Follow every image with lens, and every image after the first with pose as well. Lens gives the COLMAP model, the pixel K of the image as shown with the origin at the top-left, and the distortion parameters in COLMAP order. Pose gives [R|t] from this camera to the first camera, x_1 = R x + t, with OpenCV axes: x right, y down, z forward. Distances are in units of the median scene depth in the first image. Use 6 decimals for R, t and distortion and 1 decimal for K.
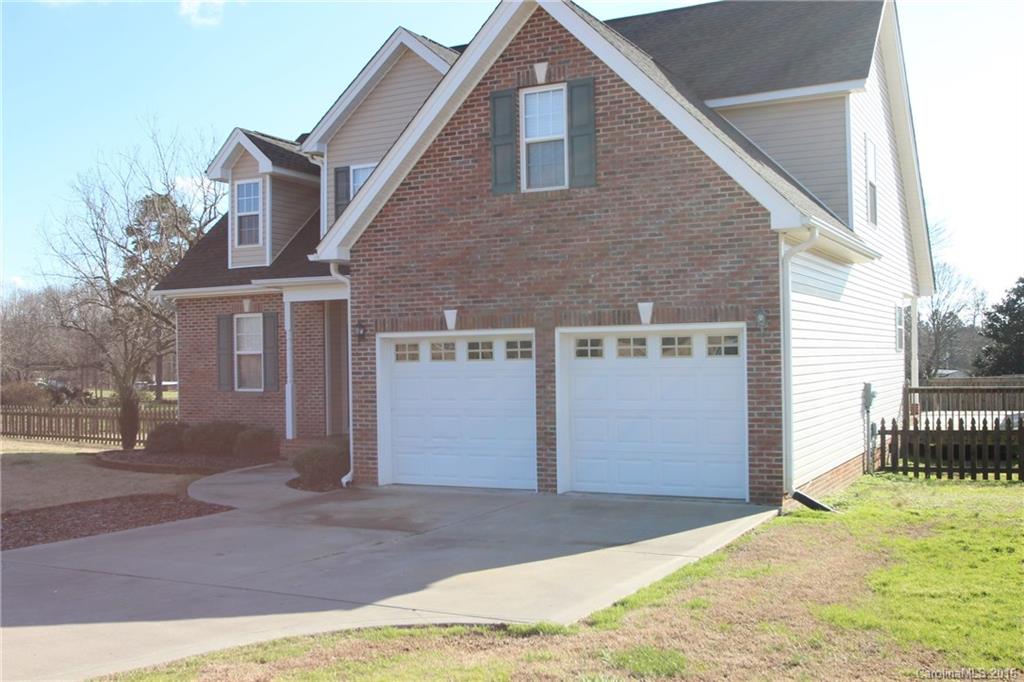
lens RADIAL K [[1072.1, 0, 512.0], [0, 1072.1, 341.0], [0, 0, 1]] dist [-0.057566, -0.005049]
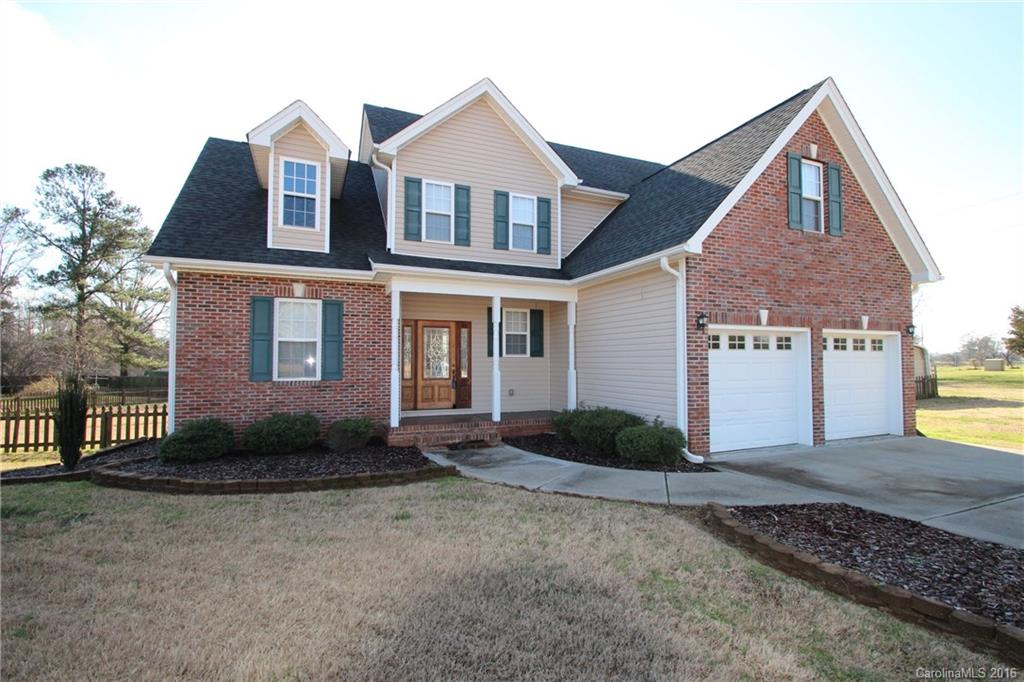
lens RADIAL K [[473.0, 0, 523.9], [0, 473.0, 346.6], [0, 0, 1]] dist [0.014991, -0.018818]
pose [[0.624268, 0.040089, 0.780181, -0.645644], [-0.022188, 0.999189, -0.033589, 0.038222], [-0.780895, 0.003658, 0.624651, 0.833499]]
